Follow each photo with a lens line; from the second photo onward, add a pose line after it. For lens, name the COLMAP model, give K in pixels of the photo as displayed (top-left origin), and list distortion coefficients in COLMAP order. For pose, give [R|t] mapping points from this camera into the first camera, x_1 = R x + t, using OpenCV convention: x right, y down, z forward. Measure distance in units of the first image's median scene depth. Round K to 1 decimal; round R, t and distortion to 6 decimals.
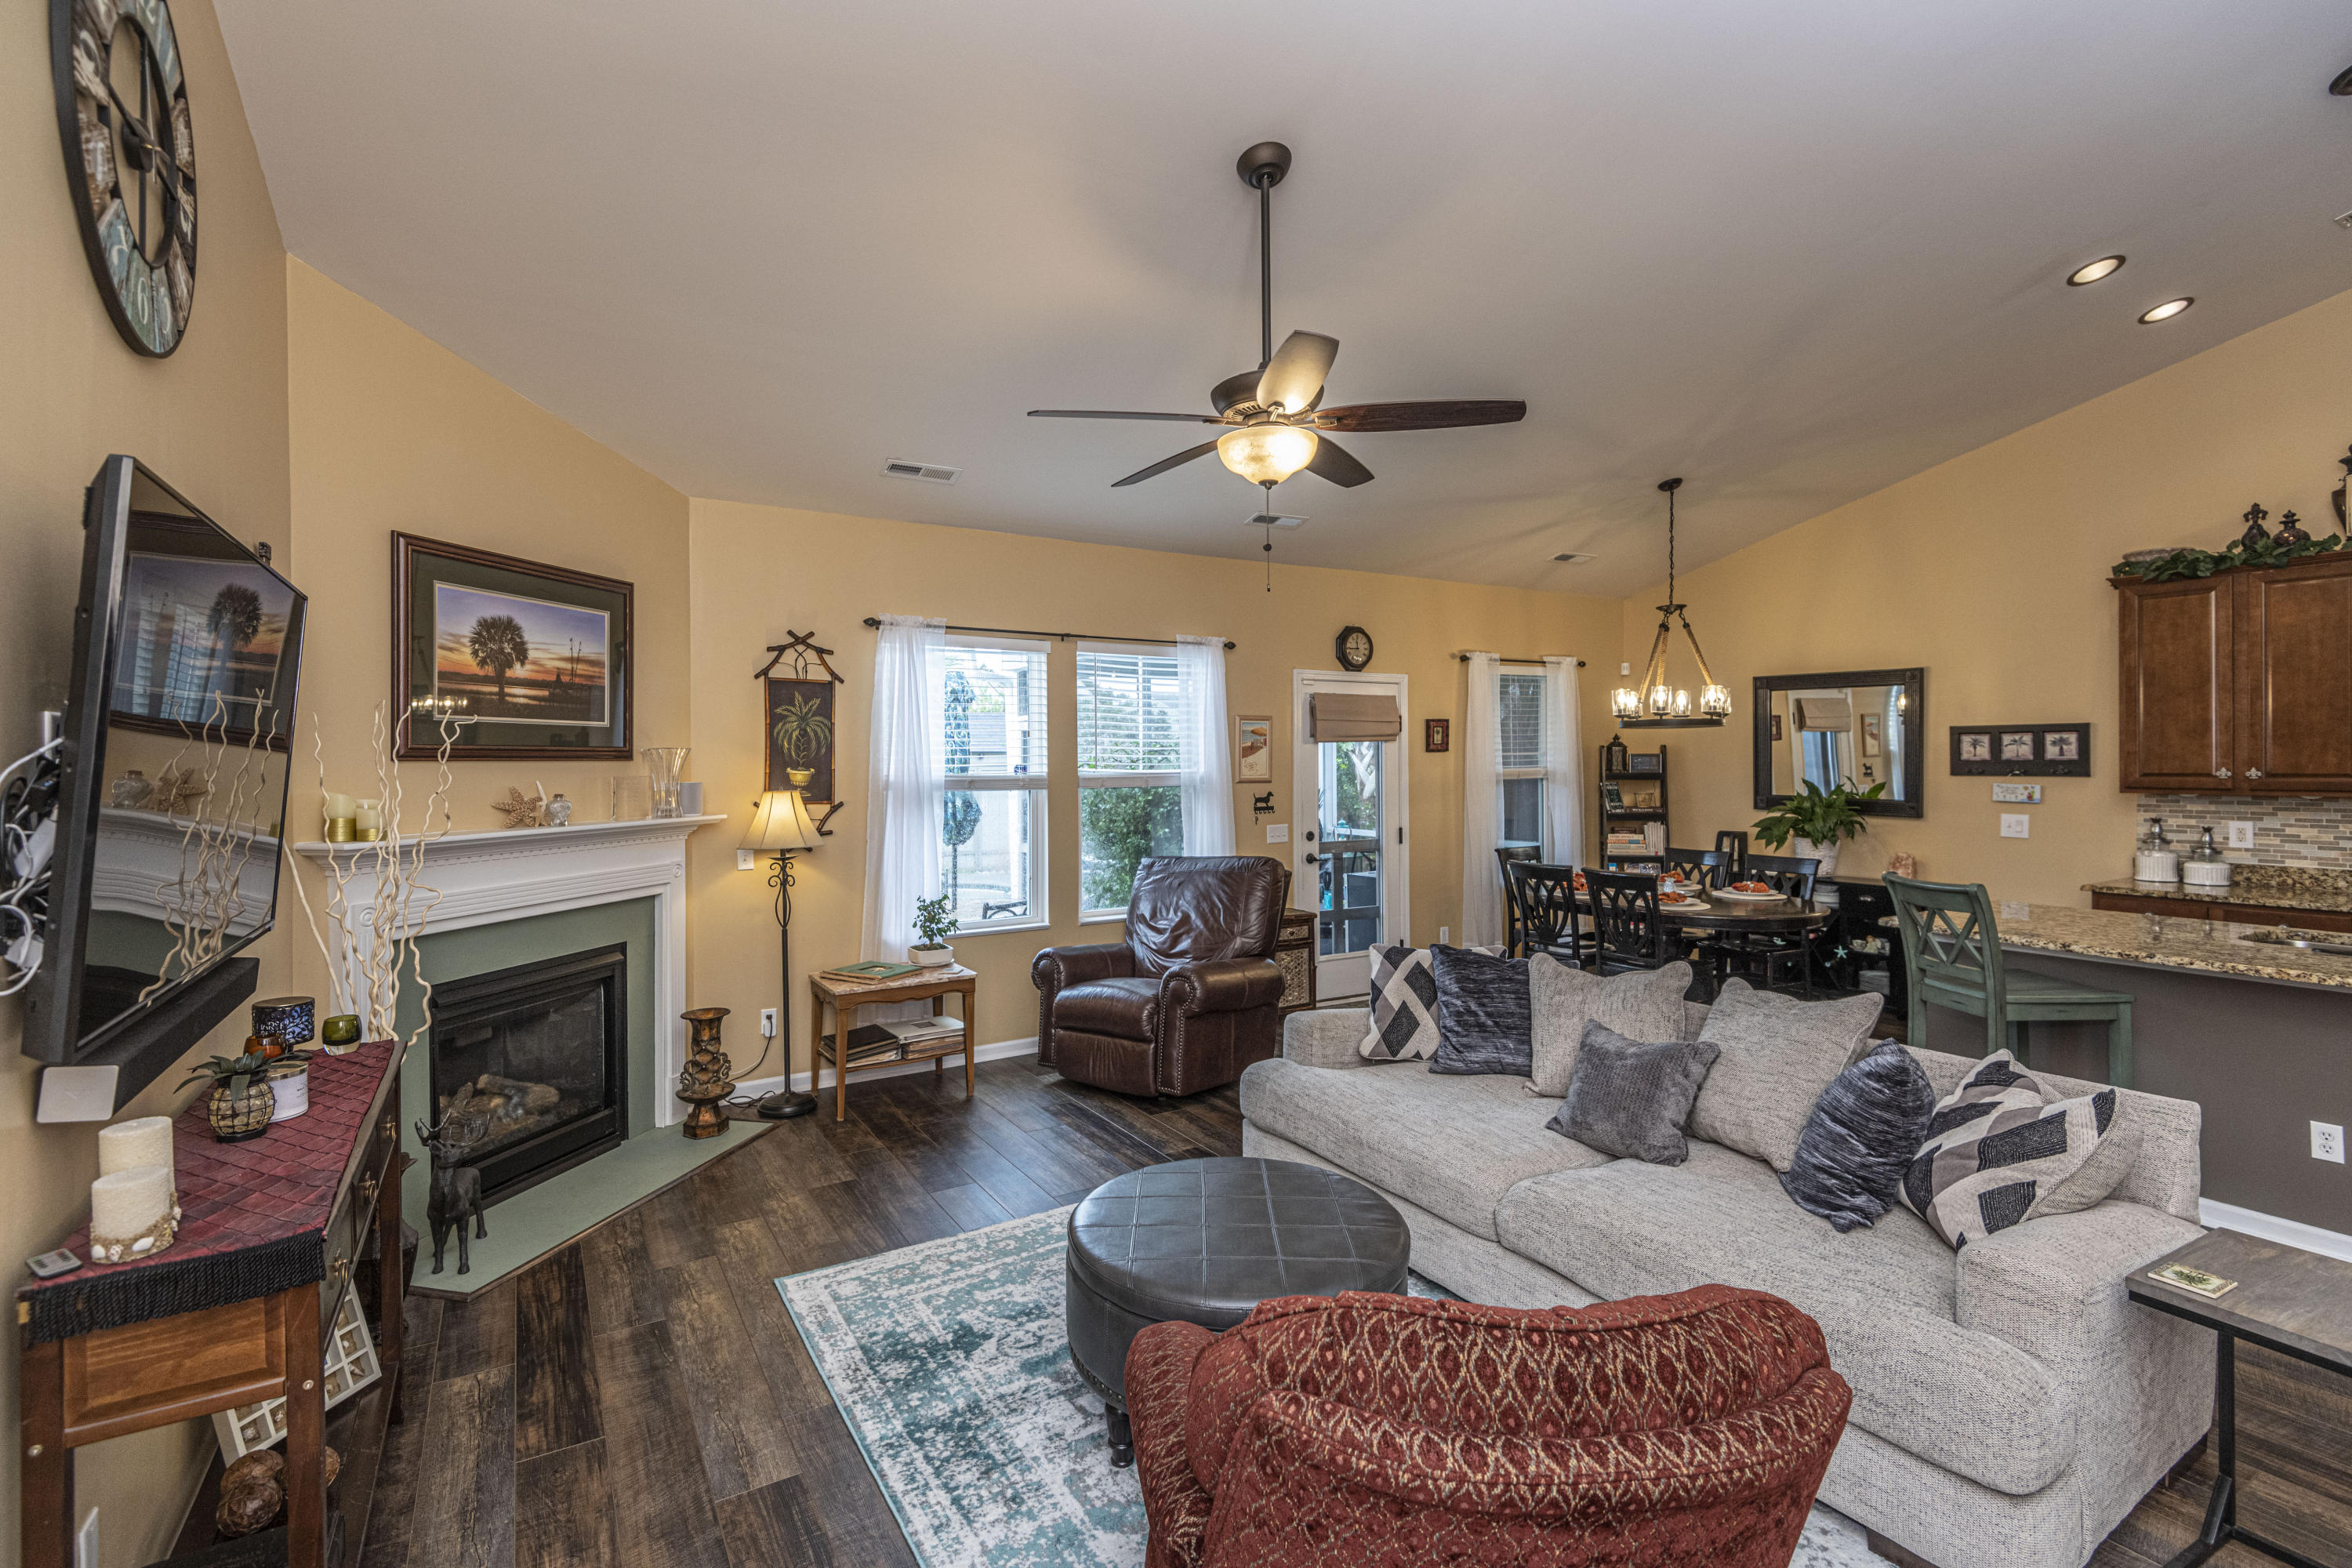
lens RADIAL K [[1085.8, 0, 1170.3], [0, 1085.8, 759.5], [0, 0, 1]] dist [0.051794, -0.026228]
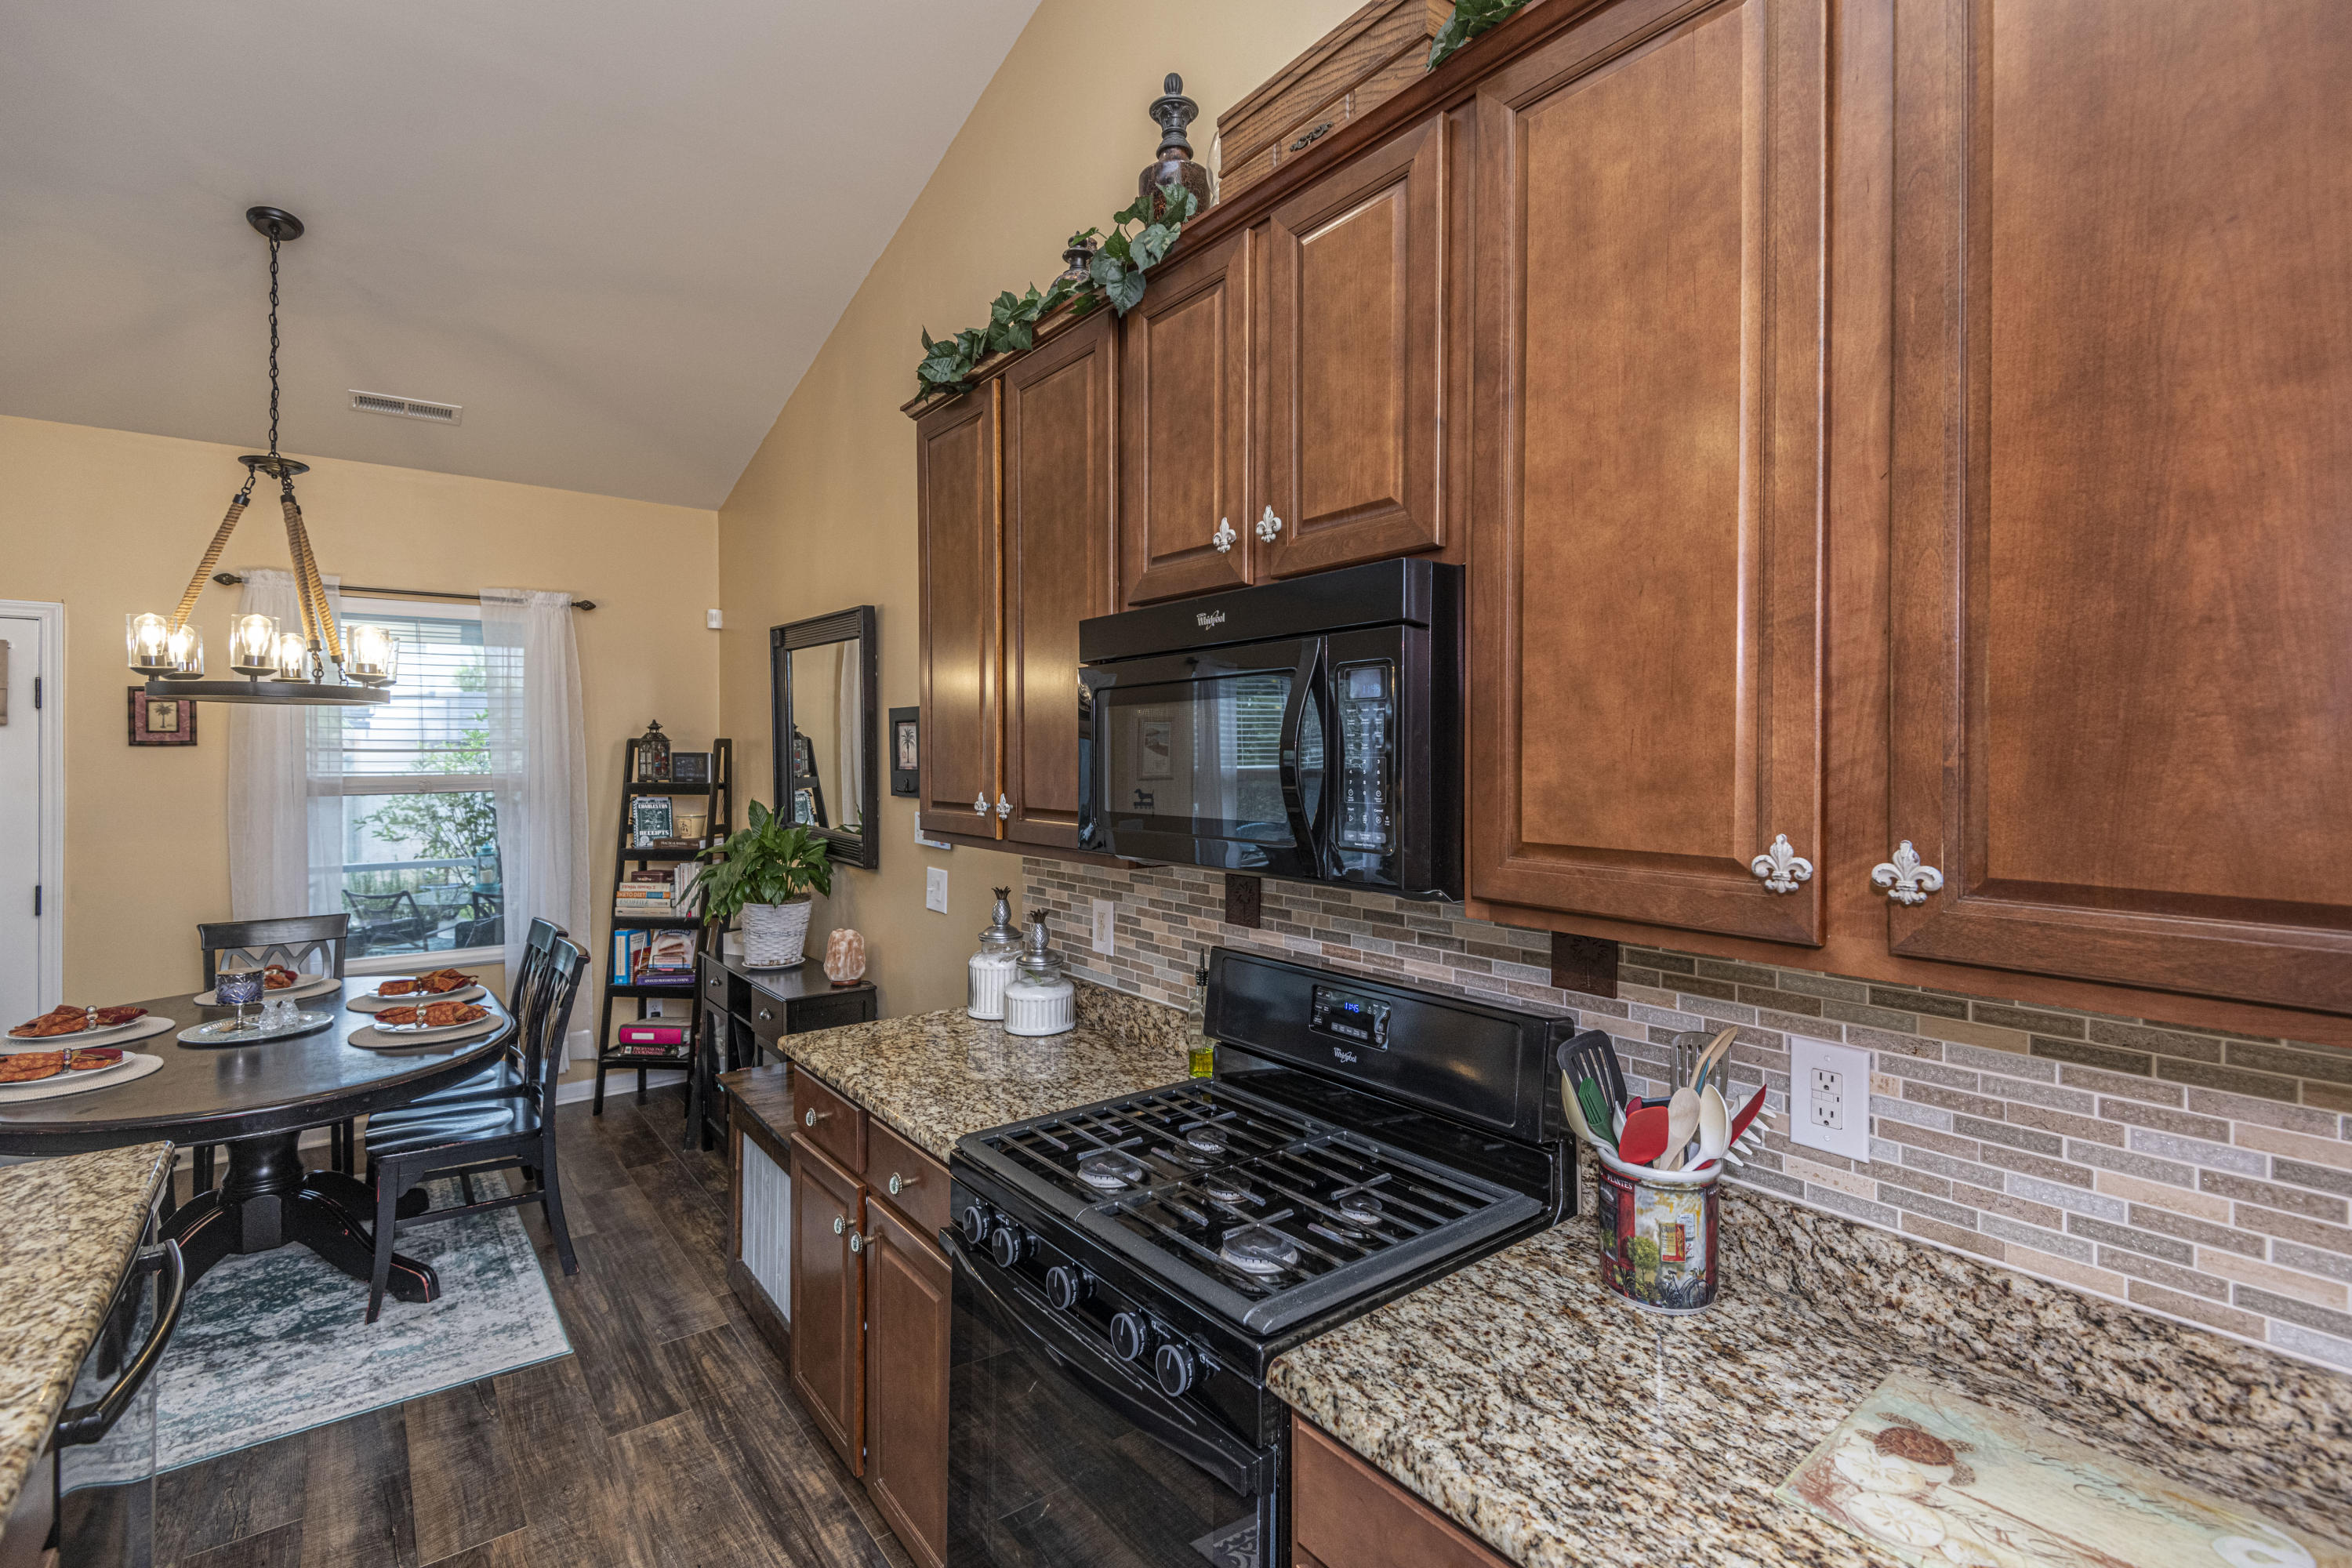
lens RADIAL K [[1074.1, 0, 1197.9], [0, 1074.1, 757.0], [0, 0, 1]] dist [0.033599, -0.025505]
pose [[0.991729, 0.007541, 0.128127, 0.835631], [-0.007837, 0.999968, 0.001805, -0.007843], [-0.128109, -0.002794, 0.991756, 0.463491]]
